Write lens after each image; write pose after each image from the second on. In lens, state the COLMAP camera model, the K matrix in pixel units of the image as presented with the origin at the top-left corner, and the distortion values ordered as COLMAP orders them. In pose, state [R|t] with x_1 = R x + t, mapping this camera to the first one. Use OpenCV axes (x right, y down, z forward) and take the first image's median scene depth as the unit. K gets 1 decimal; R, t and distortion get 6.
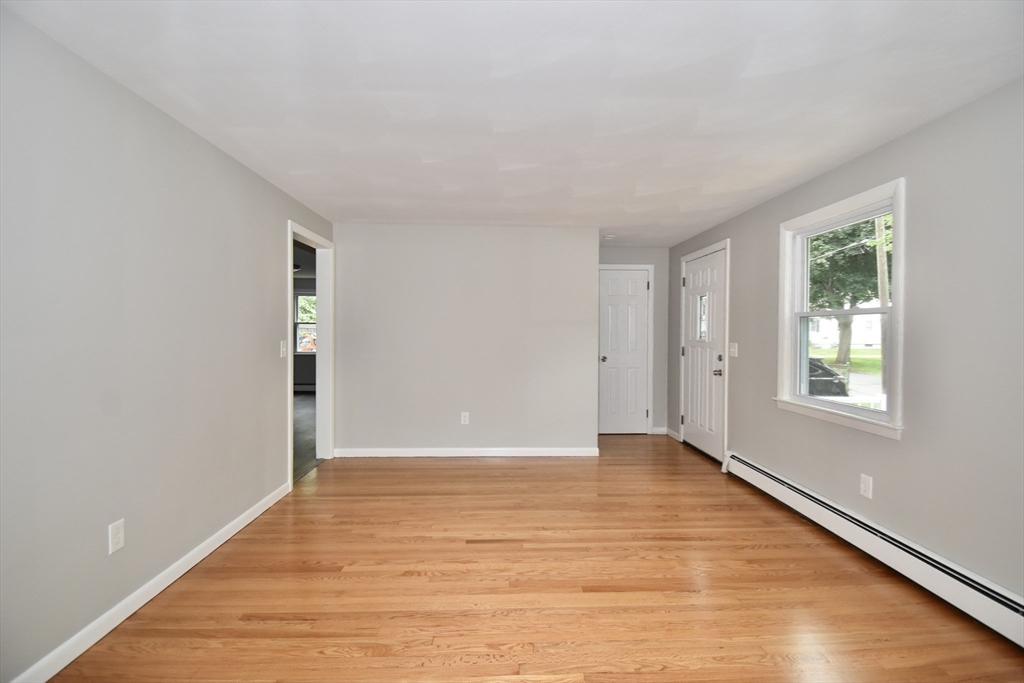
lens RADIAL K [[442.5, 0, 522.2], [0, 442.5, 347.1], [0, 0, 1]] dist [0.019319, -0.023377]
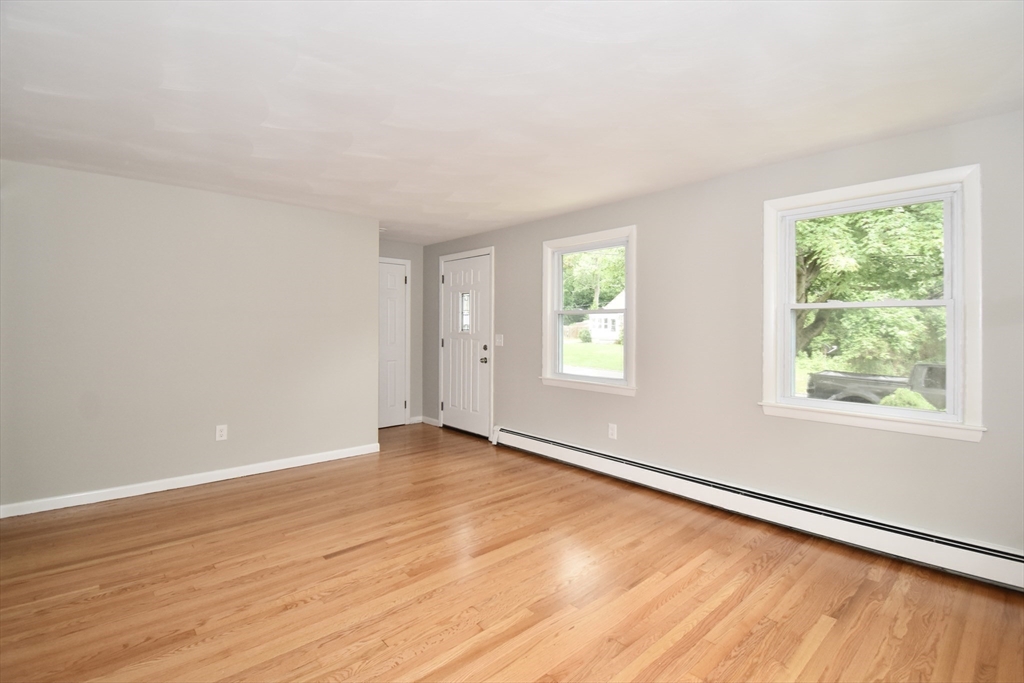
lens RADIAL K [[461.3, 0, 513.3], [0, 461.3, 336.4], [0, 0, 1]] dist [0.019804, -0.024347]
pose [[0.778374, -0.016340, 0.627588, -0.370024], [0.021747, 0.999763, -0.000942, -0.002947], [-0.627424, 0.014381, 0.778545, 0.014940]]
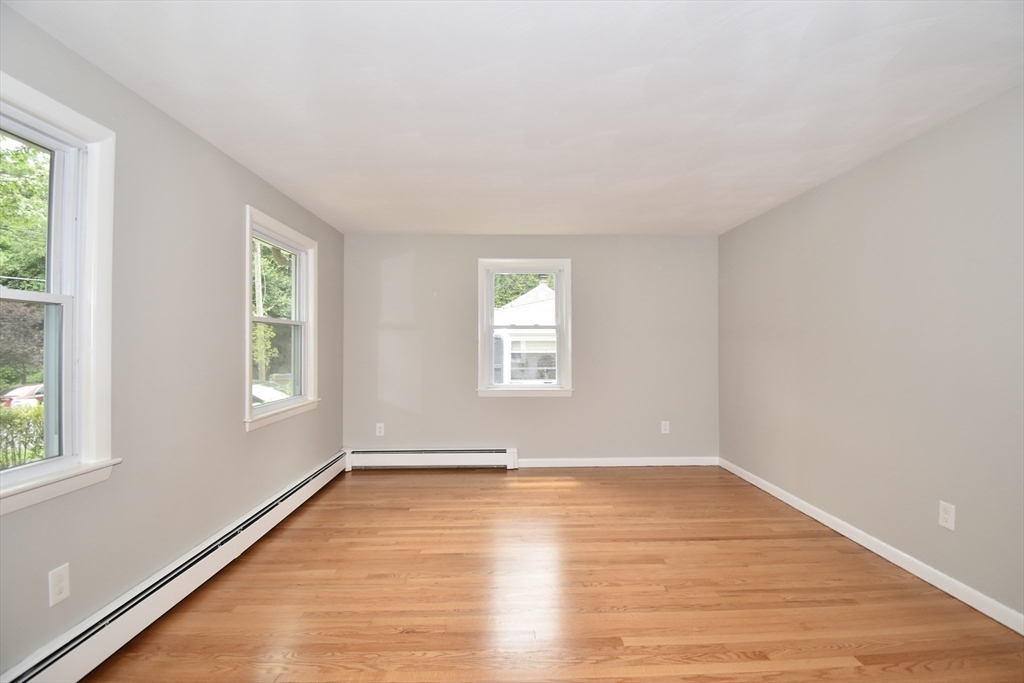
lens RADIAL K [[461.3, 0, 513.3], [0, 461.3, 336.4], [0, 0, 1]] dist [0.019804, -0.024347]
pose [[-0.999509, -0.001686, 0.031277, 0.110563], [-0.001071, 0.999806, 0.019677, -0.038523], [-0.031304, 0.019634, -0.999317, 1.390369]]
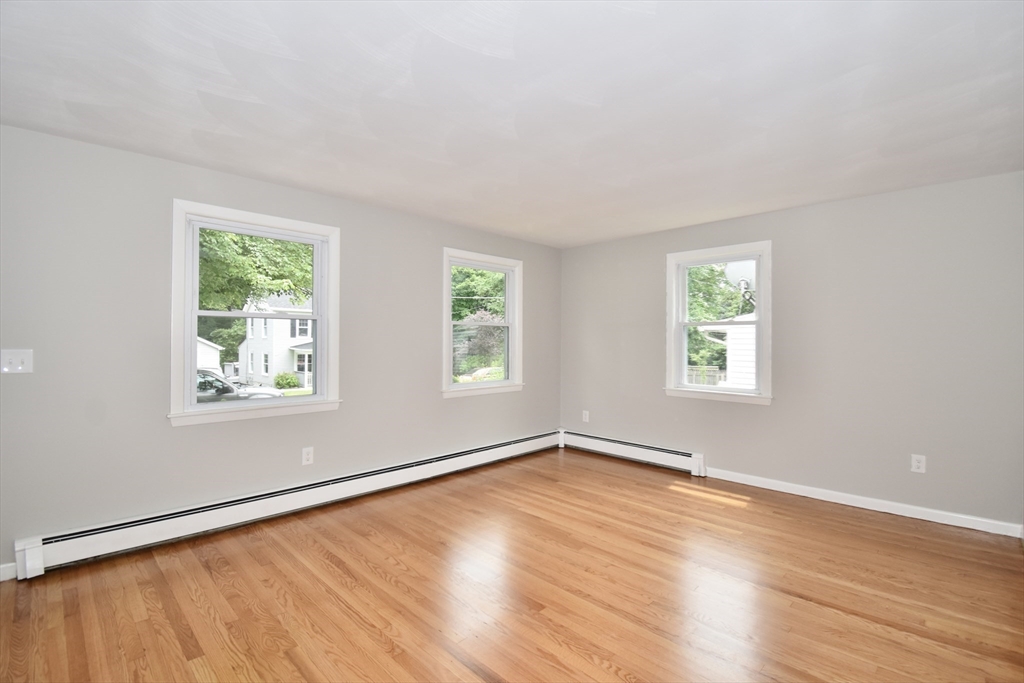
lens RADIAL K [[470.5, 0, 511.6], [0, 470.5, 335.9], [0, 0, 1]] dist [0.018215, -0.026267]
pose [[-0.662624, -0.001315, 0.748951, -0.533163], [0.016484, 0.999731, 0.016340, -0.034582], [-0.748771, 0.023172, -0.662423, 1.256266]]
